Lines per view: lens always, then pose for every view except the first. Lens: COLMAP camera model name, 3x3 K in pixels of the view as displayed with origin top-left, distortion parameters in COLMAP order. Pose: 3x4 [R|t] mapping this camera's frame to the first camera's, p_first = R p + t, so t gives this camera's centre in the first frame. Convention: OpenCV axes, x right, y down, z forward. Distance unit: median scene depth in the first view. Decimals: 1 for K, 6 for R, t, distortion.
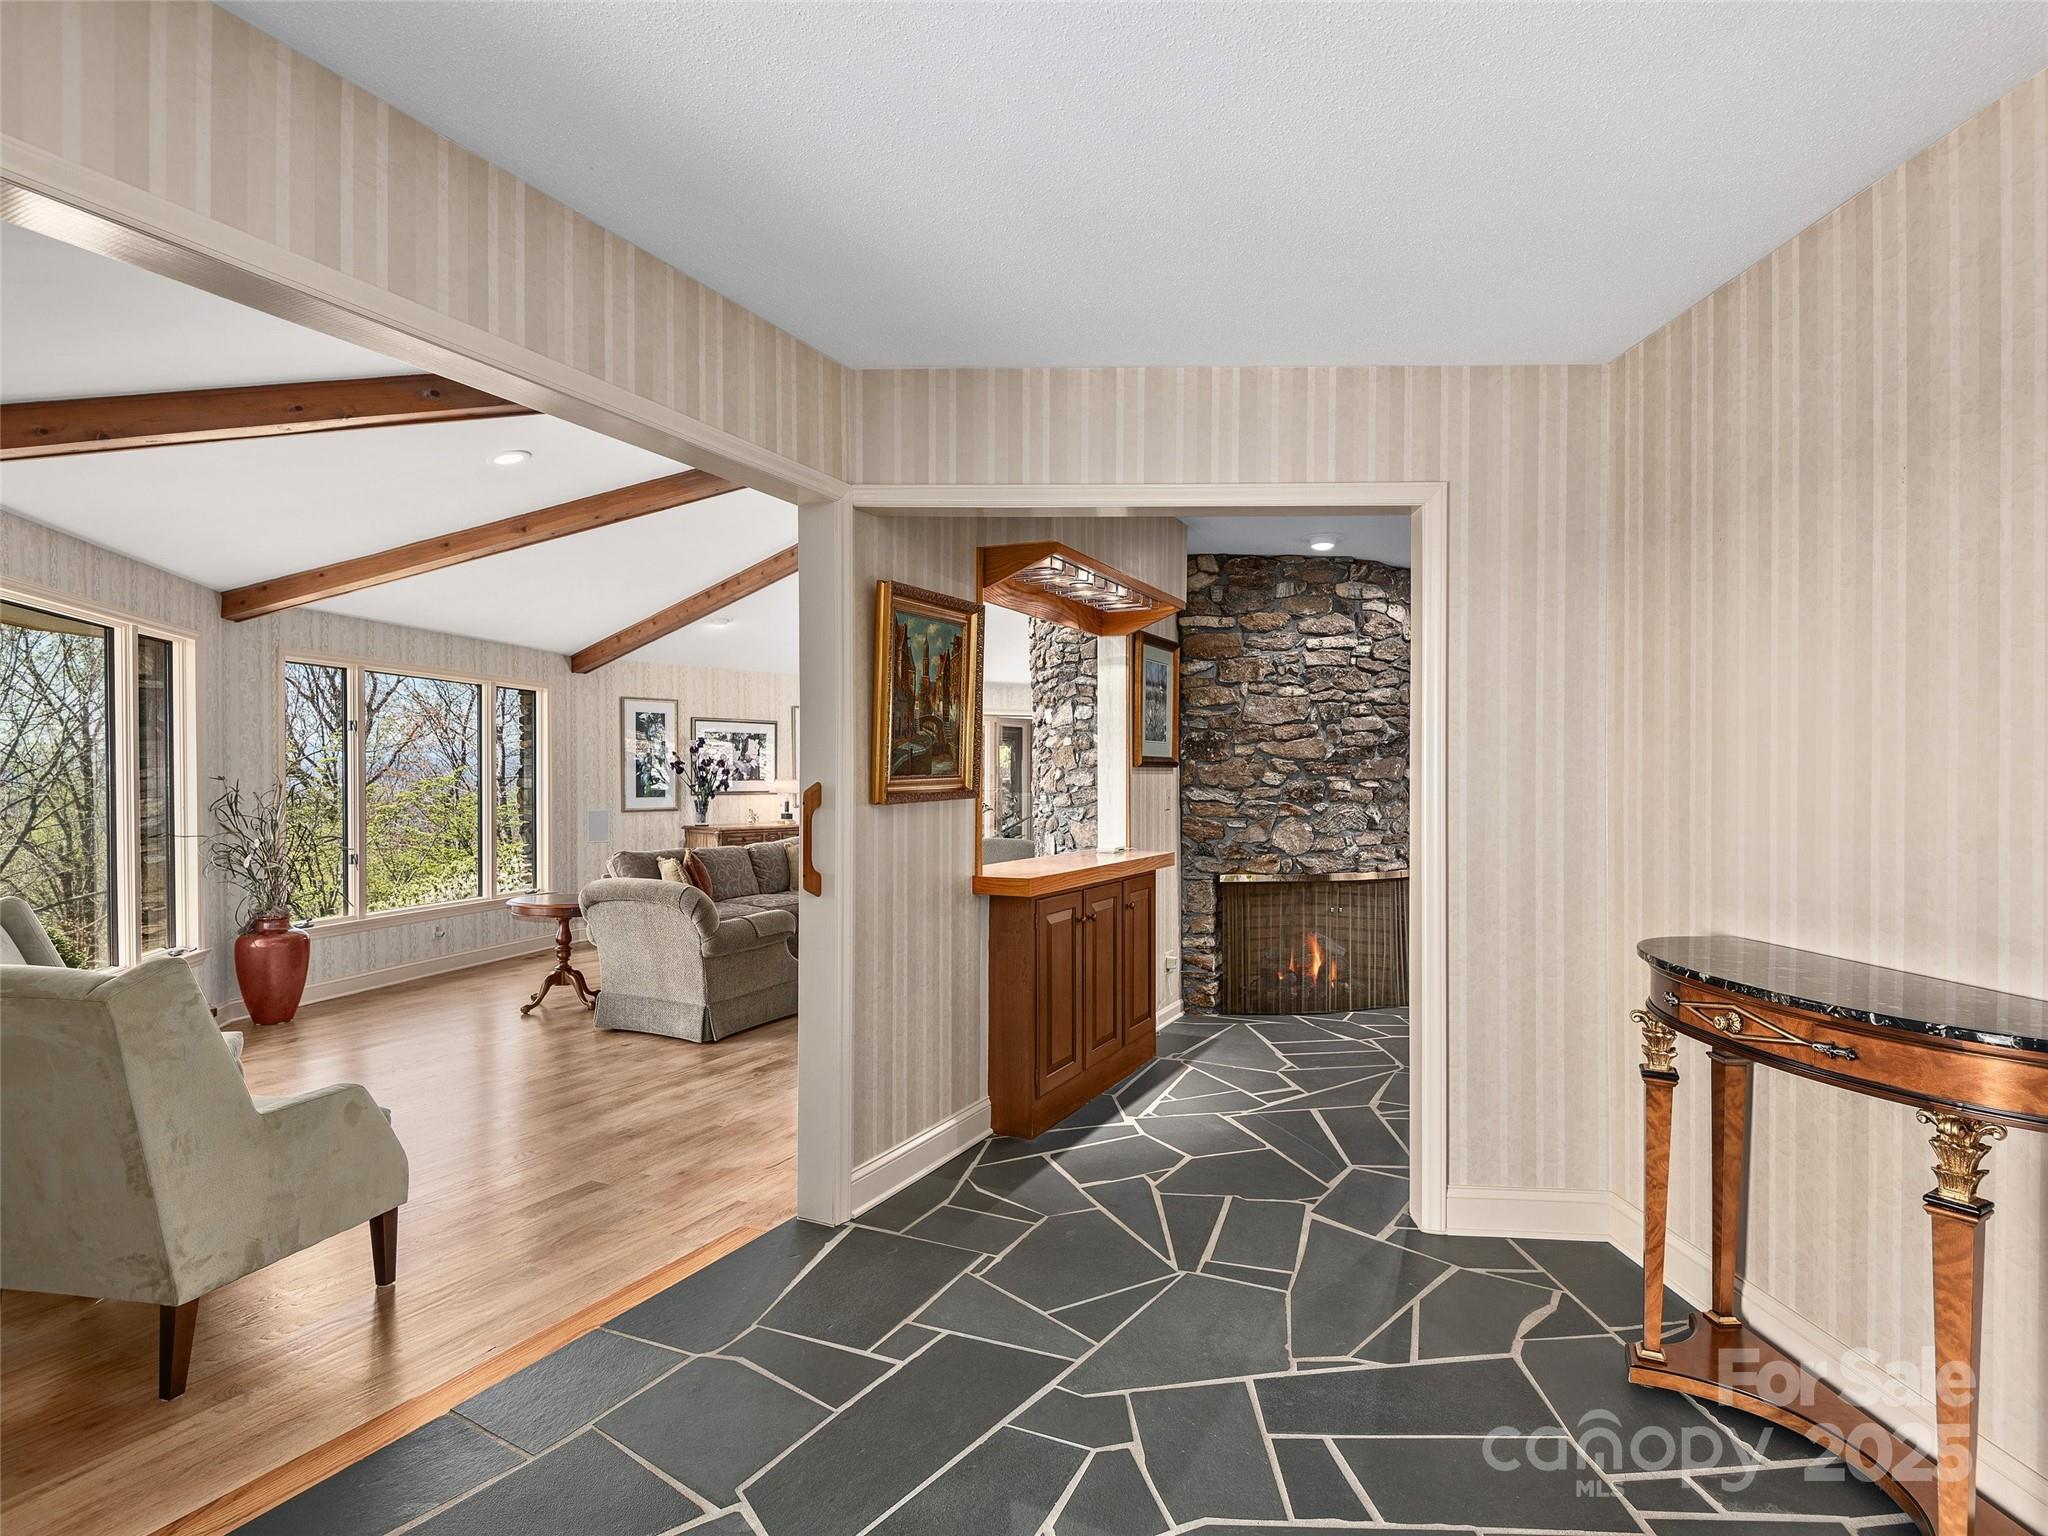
lens RADIAL K [[1020.6, 0, 1124.8], [0, 1020.6, 779.3], [0, 0, 1]] dist [-0.029926, -0.001419]
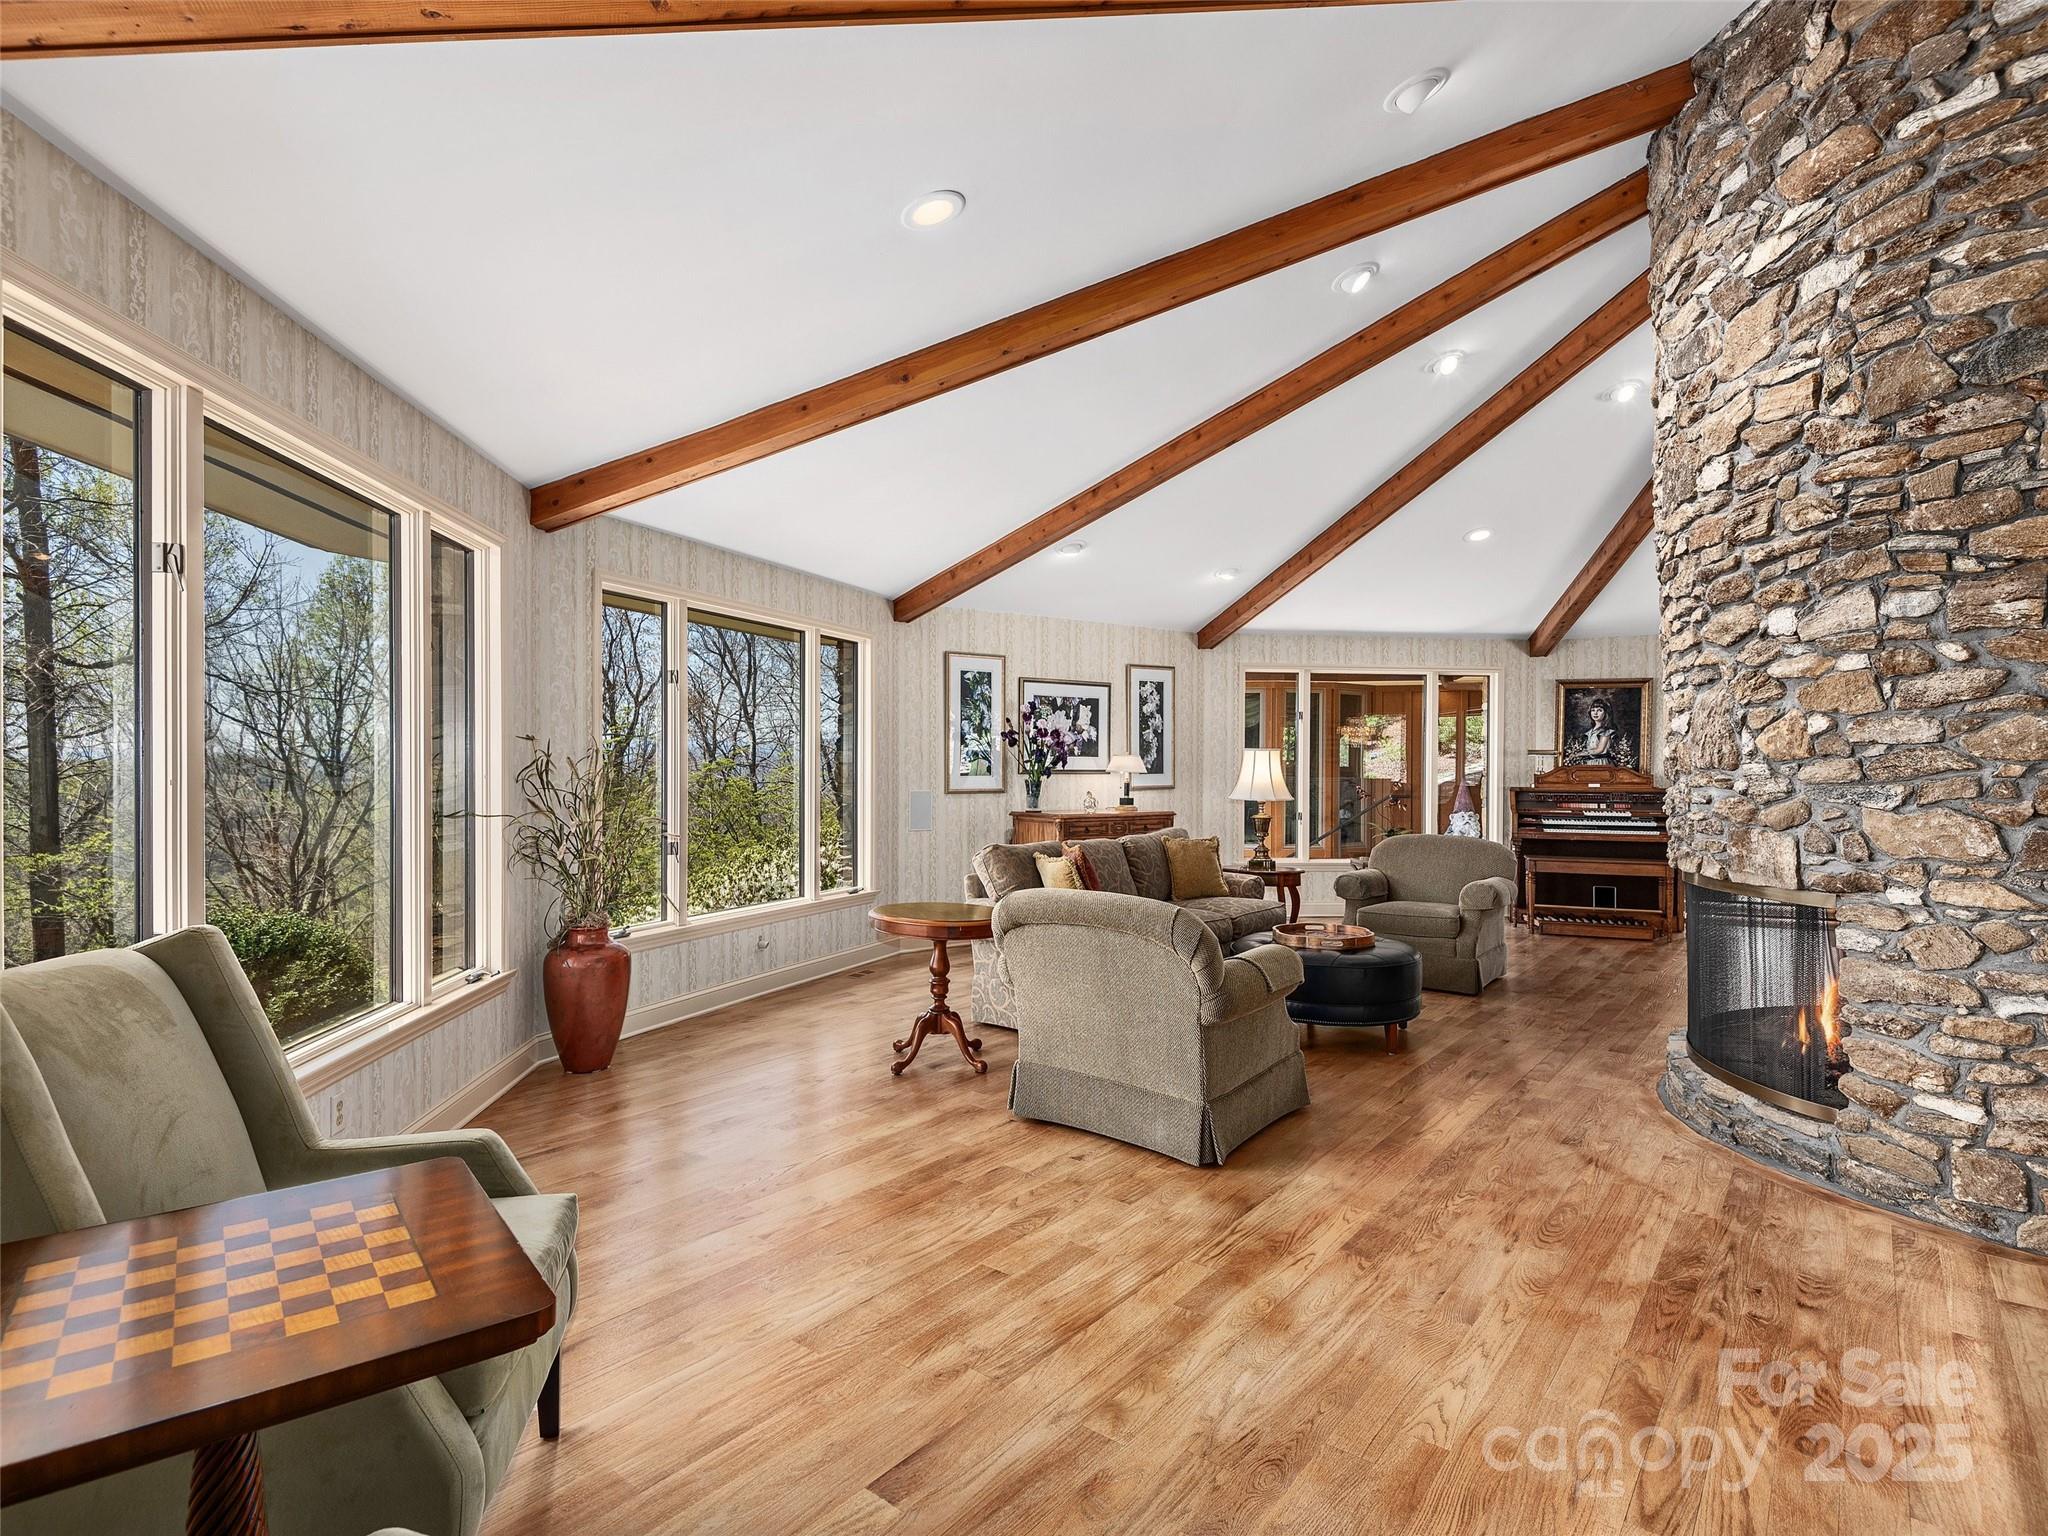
lens RADIAL K [[1061.1, 0, 1017.2], [0, 1061.1, 759.6], [0, 0, 1]] dist [0.002188, -0.000508]
pose [[0.956320, -0.000885, -0.292320, -0.290338], [-0.001751, 0.999960, -0.008757, 0.018739], [0.292316, 0.008886, 0.956280, 0.307430]]
